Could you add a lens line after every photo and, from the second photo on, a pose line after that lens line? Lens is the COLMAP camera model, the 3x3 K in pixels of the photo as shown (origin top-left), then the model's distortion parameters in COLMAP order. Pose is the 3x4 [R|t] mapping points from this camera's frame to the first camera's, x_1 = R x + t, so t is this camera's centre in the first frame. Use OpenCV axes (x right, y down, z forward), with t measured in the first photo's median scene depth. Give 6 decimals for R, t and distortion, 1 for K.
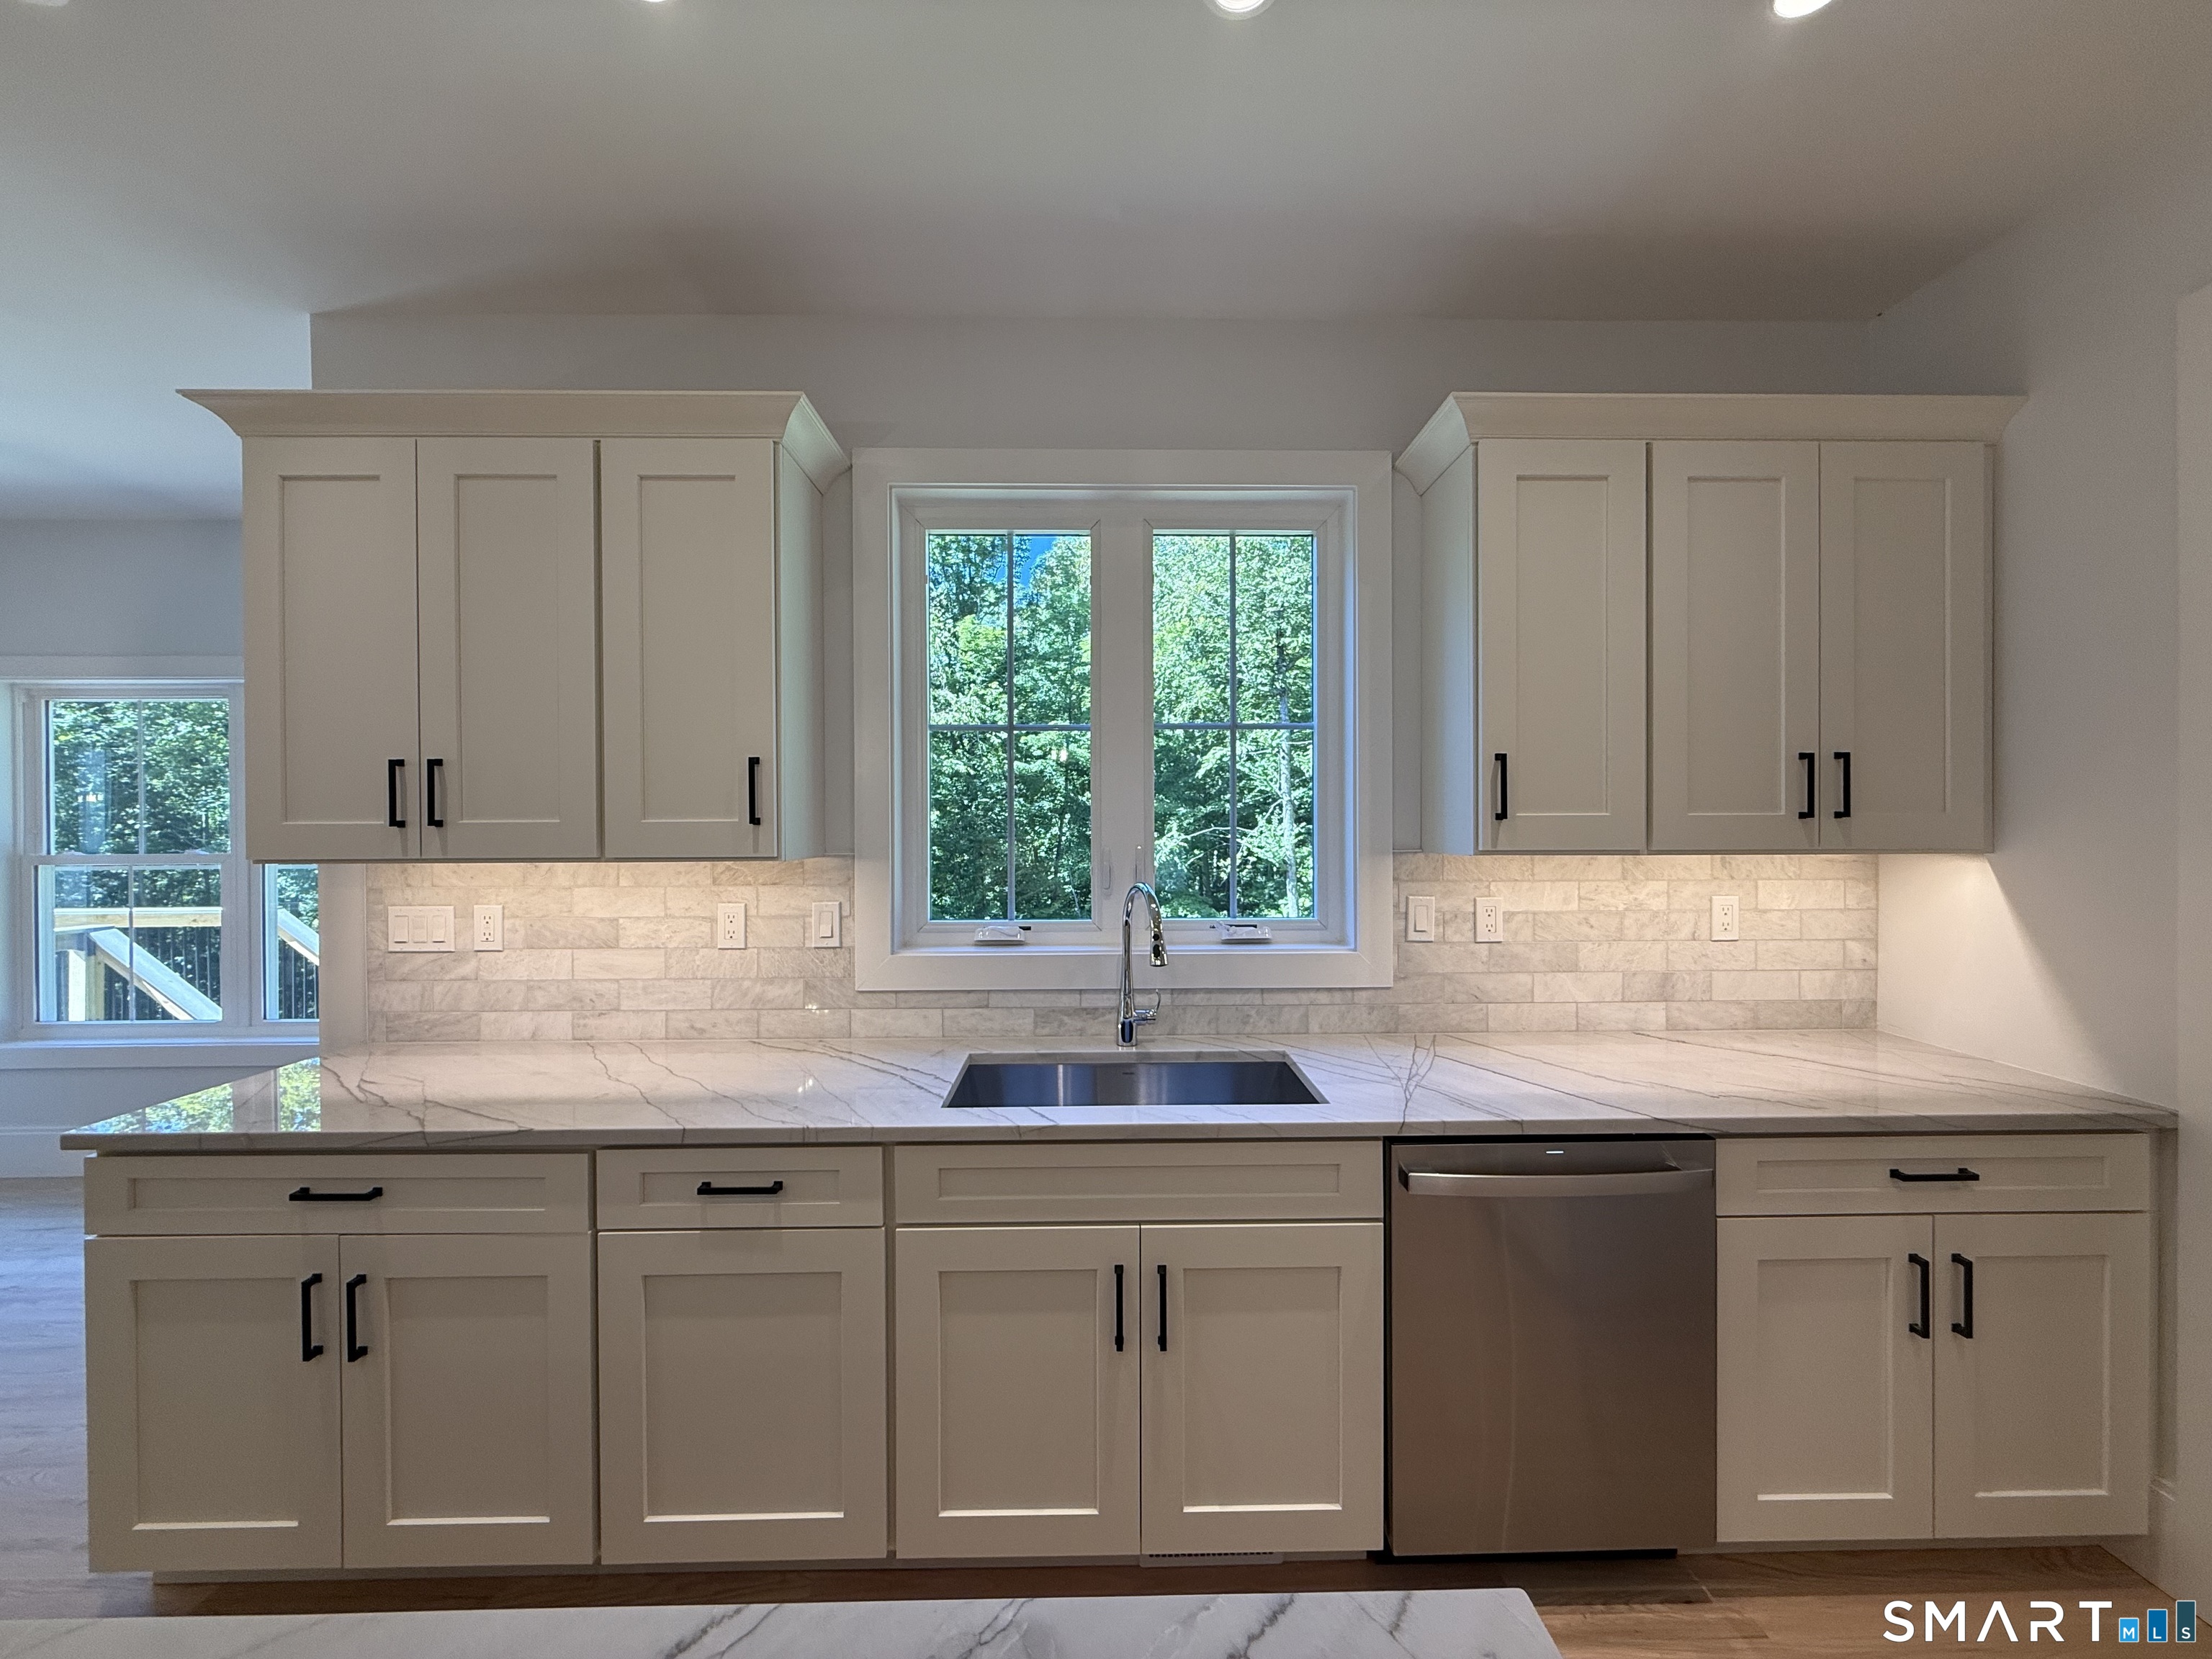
lens RADIAL K [[883.8, 0, 1096.1], [0, 883.8, 830.2], [0, 0, 1]] dist [0.001786, 0.000213]
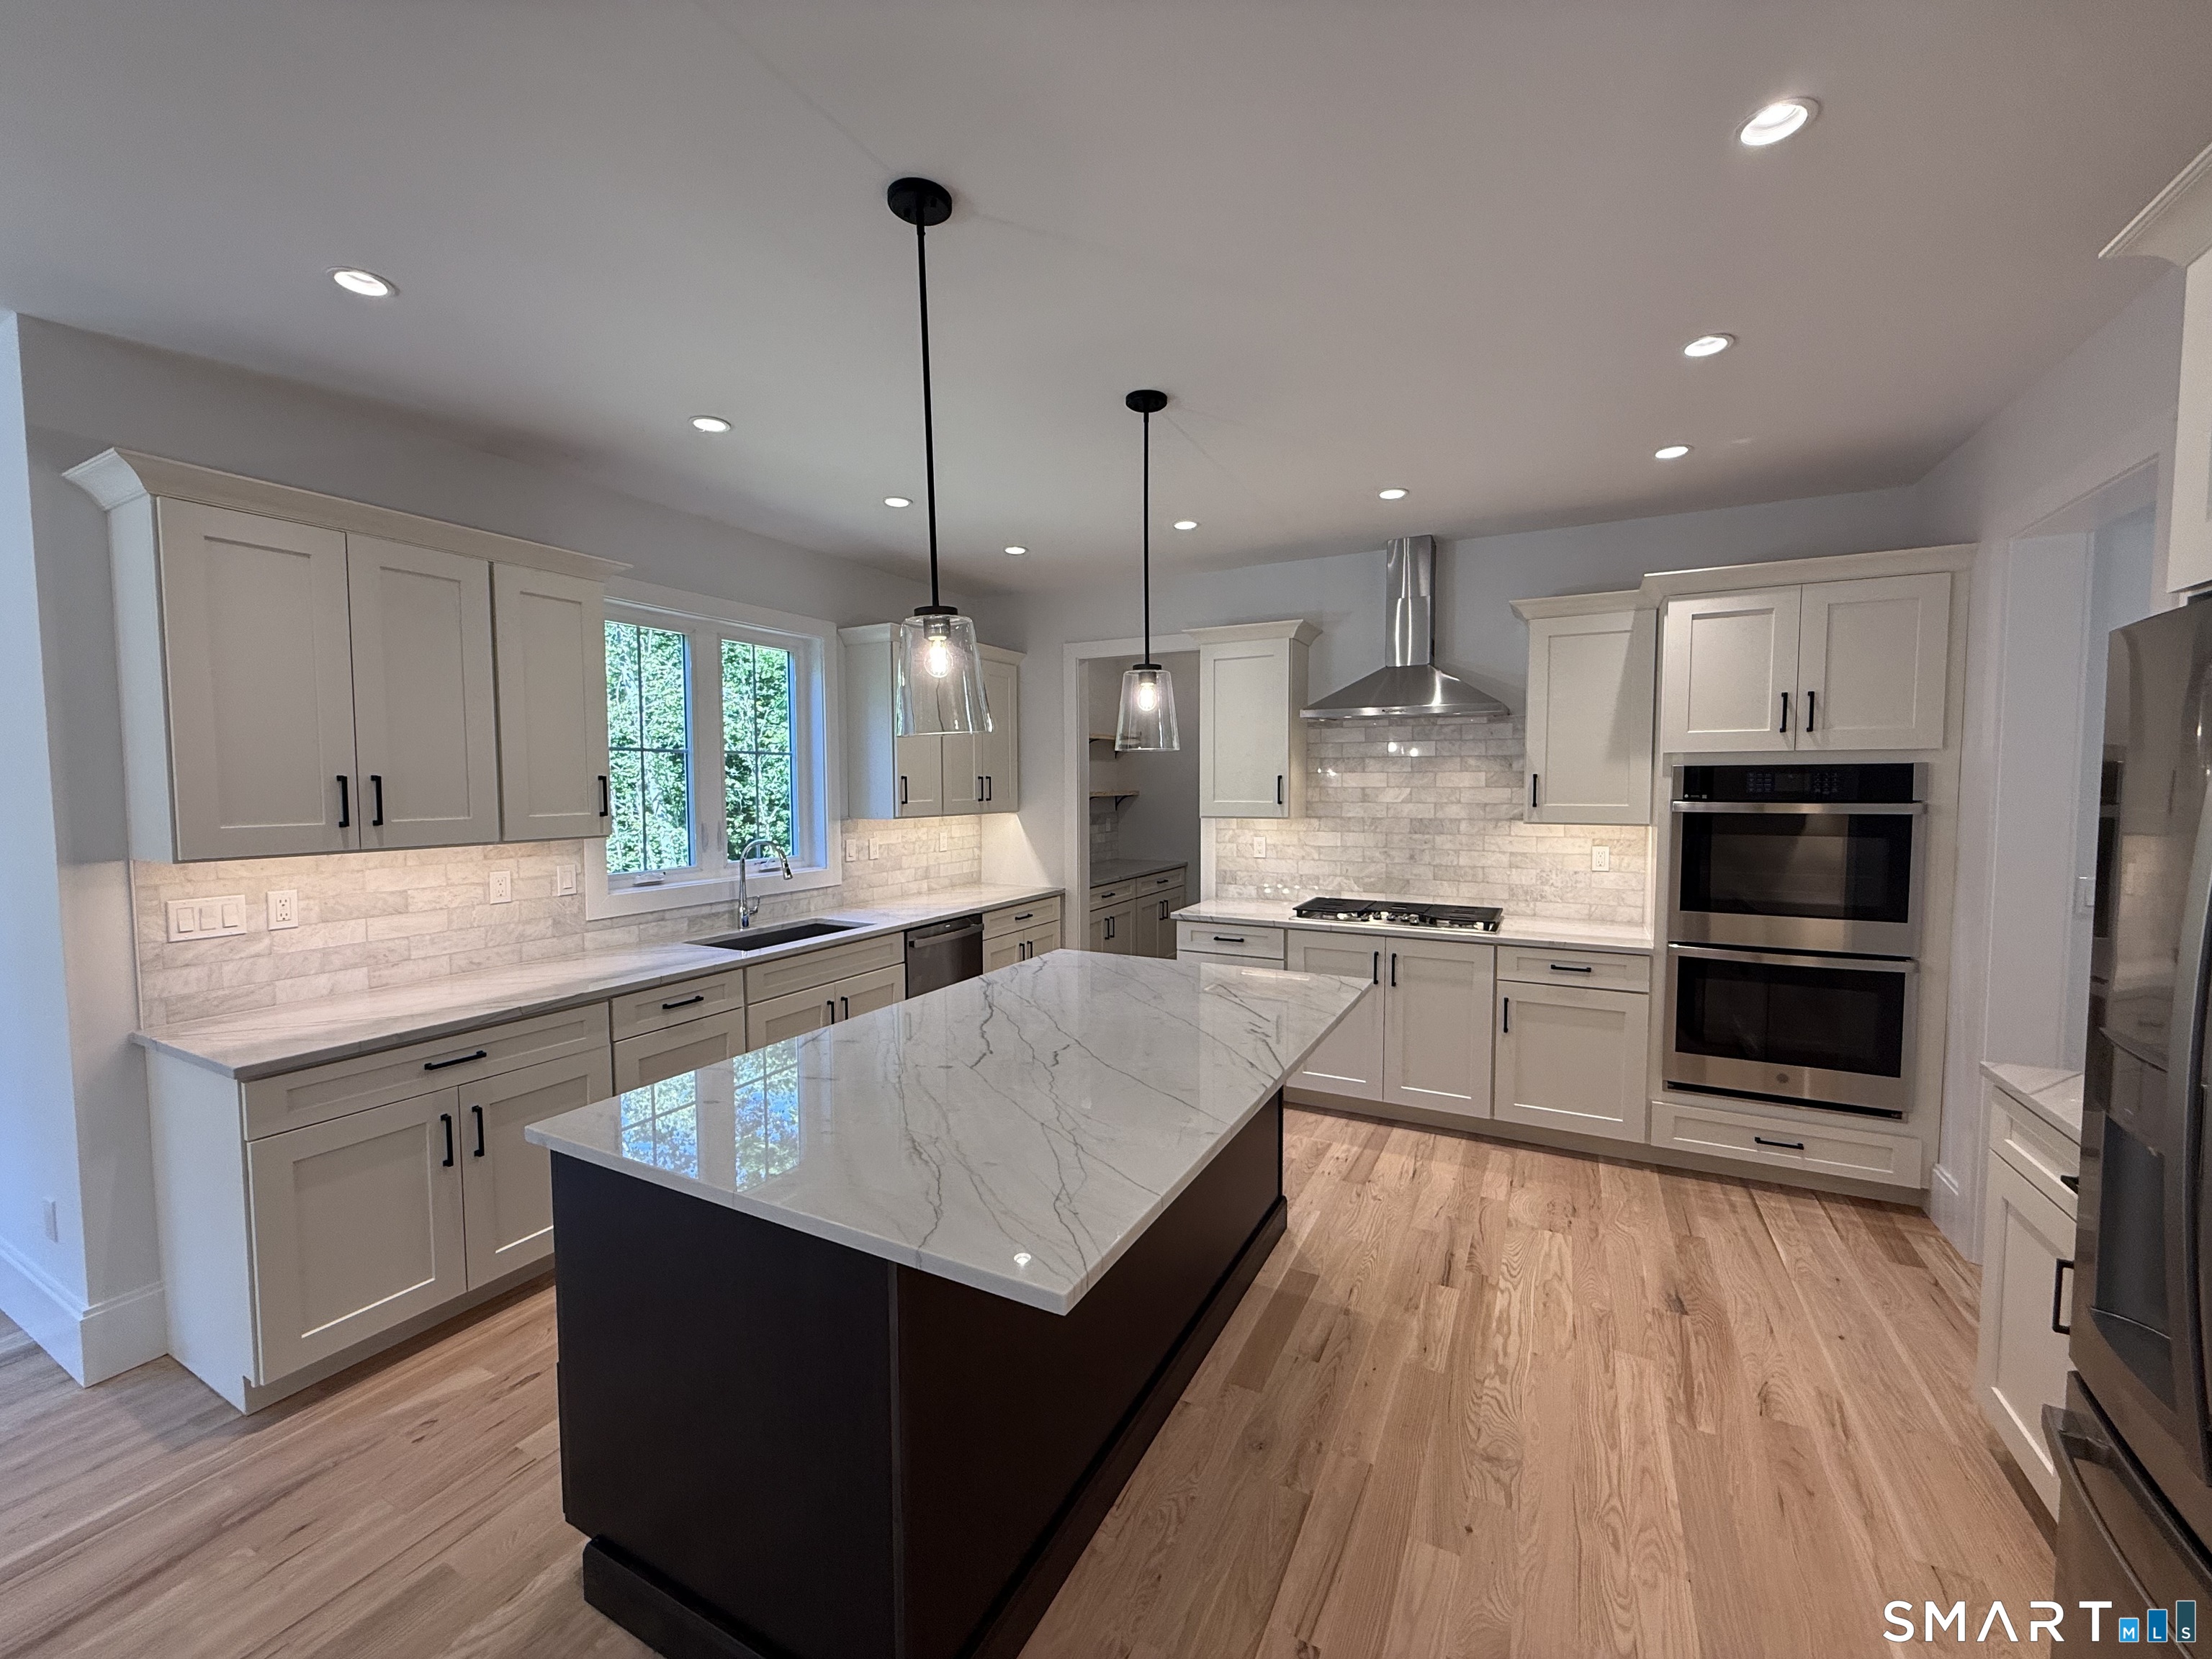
lens RADIAL K [[883.8, 0, 1102.0], [0, 883.8, 831.4], [0, 0, 1]] dist [0.001786, 0.000213]
pose [[0.486925, -0.047891, 0.872130, -1.180834], [0.006372, 0.998664, 0.051282, -0.048844], [-0.873420, -0.019413, 0.486580, -0.542354]]
